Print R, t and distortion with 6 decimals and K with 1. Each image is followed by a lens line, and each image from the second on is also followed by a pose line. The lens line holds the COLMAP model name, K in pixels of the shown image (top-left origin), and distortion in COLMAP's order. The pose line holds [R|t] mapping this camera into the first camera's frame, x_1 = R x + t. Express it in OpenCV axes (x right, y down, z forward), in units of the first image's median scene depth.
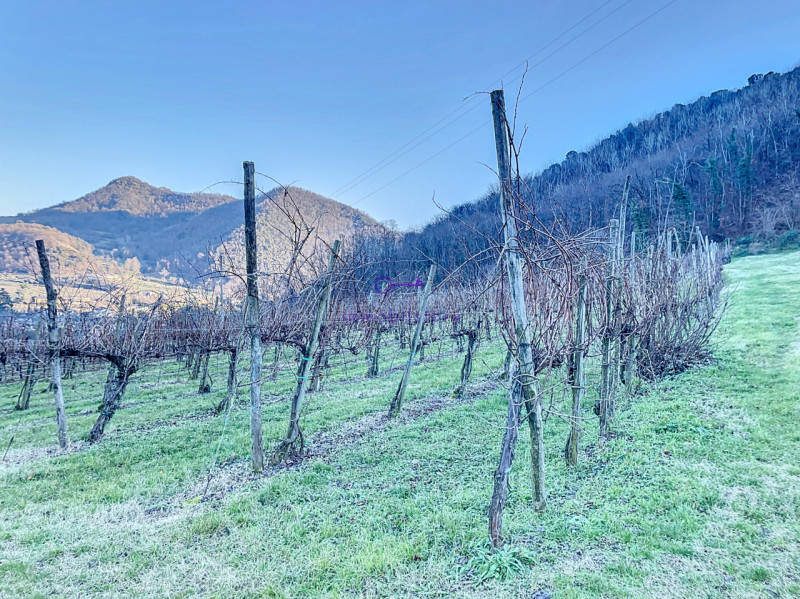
lens RADIAL K [[607.6, 0, 401.2], [0, 607.6, 289.7], [0, 0, 1]] dist [0.103750, -0.126828]
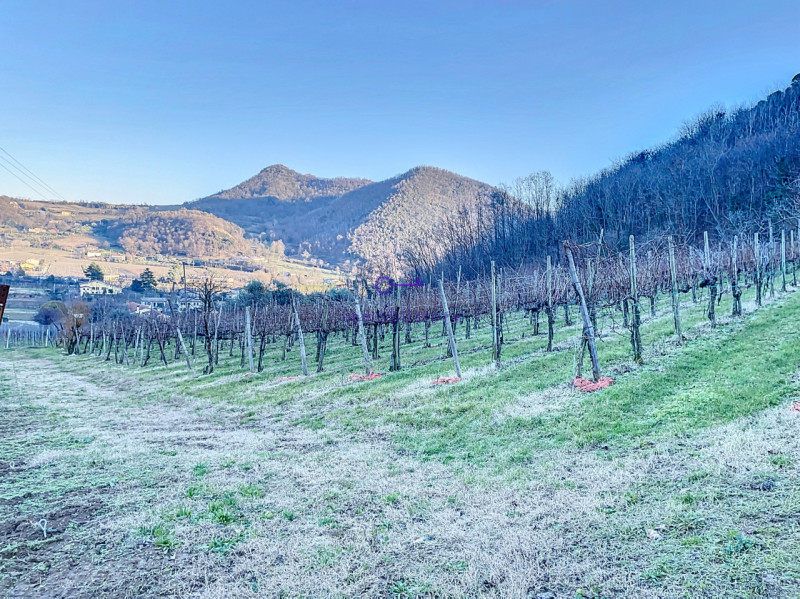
lens RADIAL K [[607.6, 0, 401.2], [0, 607.6, 289.7], [0, 0, 1]] dist [0.103750, -0.126828]
pose [[0.975077, 0.004687, -0.221817, -0.198347], [0.001818, 0.999574, 0.029114, 0.080575], [0.221859, -0.028792, 0.974654, 2.101577]]
